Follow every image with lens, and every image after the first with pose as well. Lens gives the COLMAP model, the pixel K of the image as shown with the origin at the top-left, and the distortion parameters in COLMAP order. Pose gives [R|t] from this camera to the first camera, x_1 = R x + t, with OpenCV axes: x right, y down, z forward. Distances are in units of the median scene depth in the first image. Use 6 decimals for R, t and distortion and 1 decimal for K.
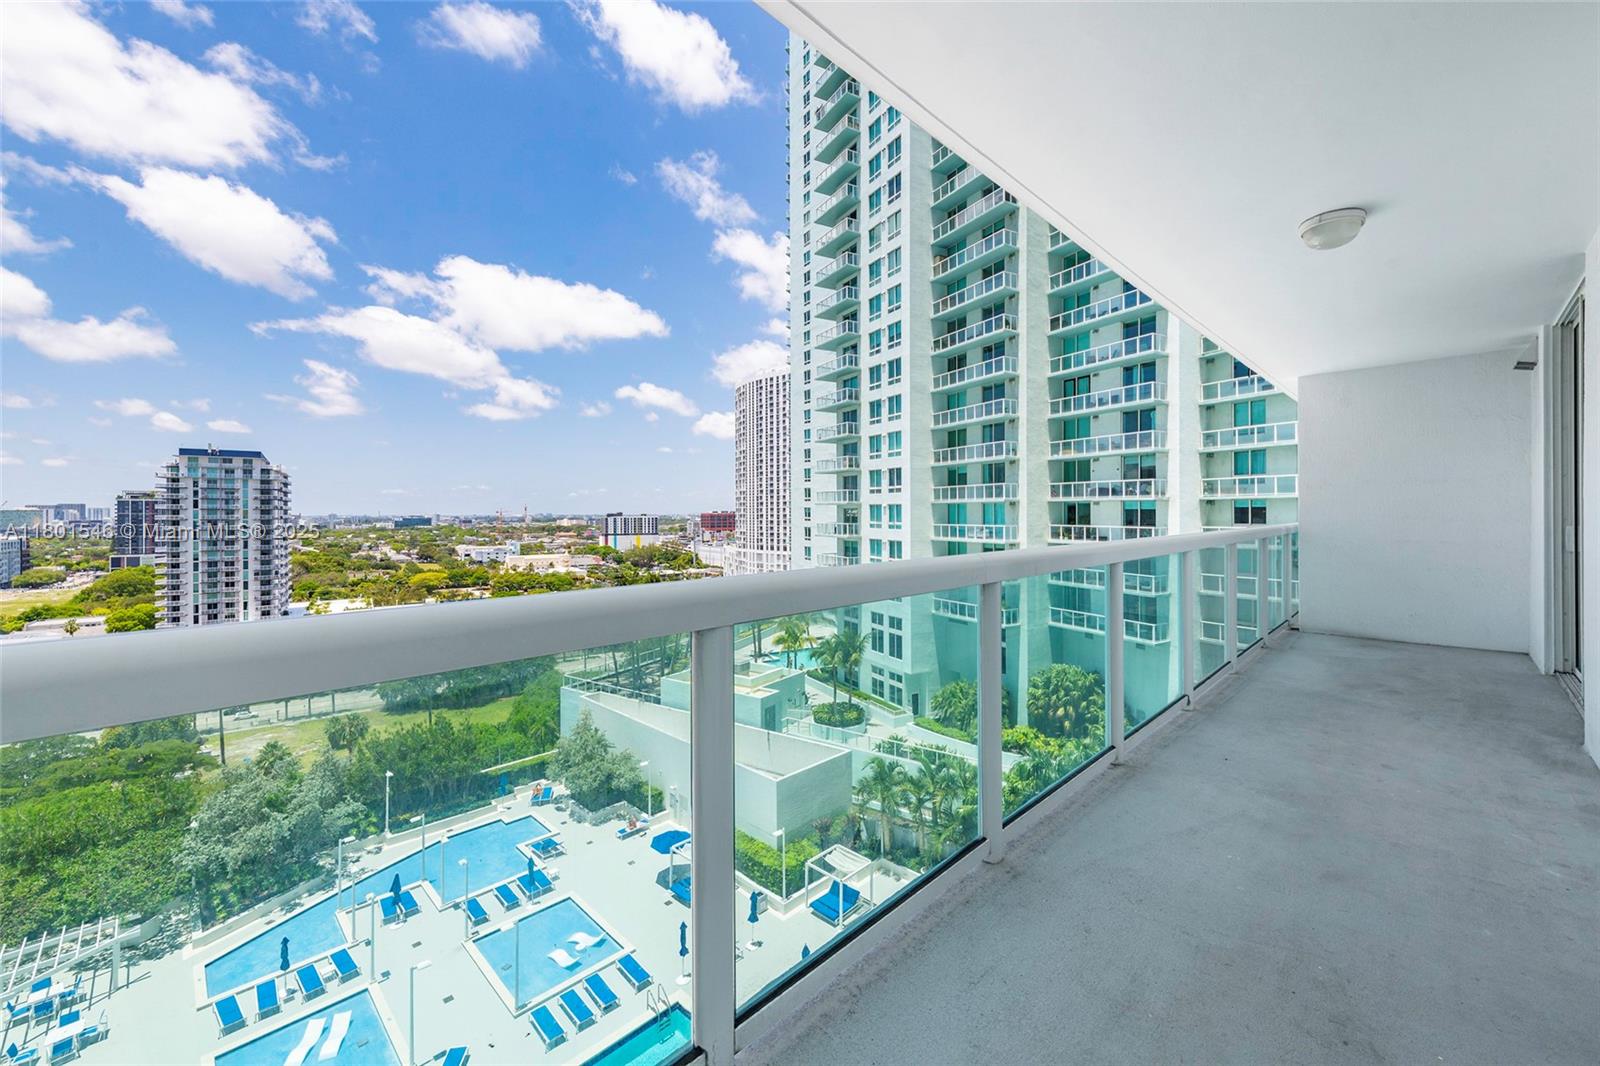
lens RADIAL K [[642.3, 0, 830.2], [0, 642.3, 516.5], [0, 0, 1]] dist [0.017991, -0.003784]
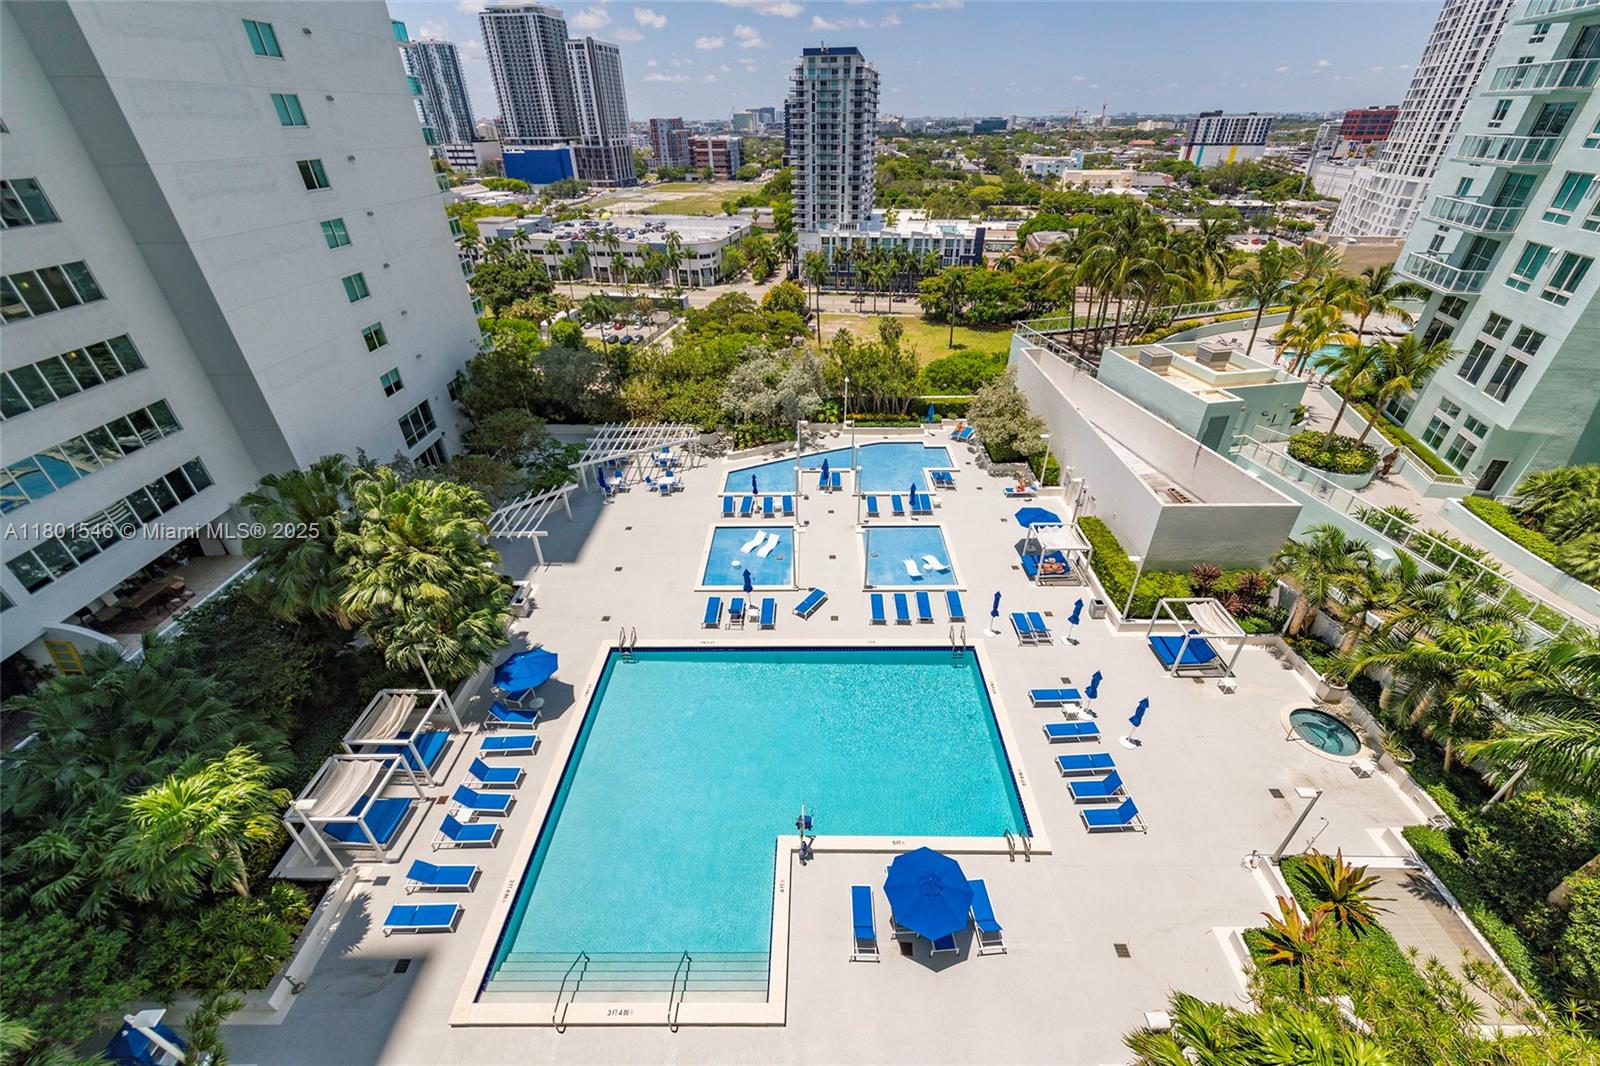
lens RADIAL K [[642.3, 0, 787.3], [0, 642.3, 532.9], [0, 0, 1]] dist [0.017991, -0.003784]
pose [[0.681079, 0.394148, -0.617073, 0.089146], [0.000525, 0.842491, 0.538710, -0.007473], [0.732210, -0.367228, 0.573596, 0.117105]]
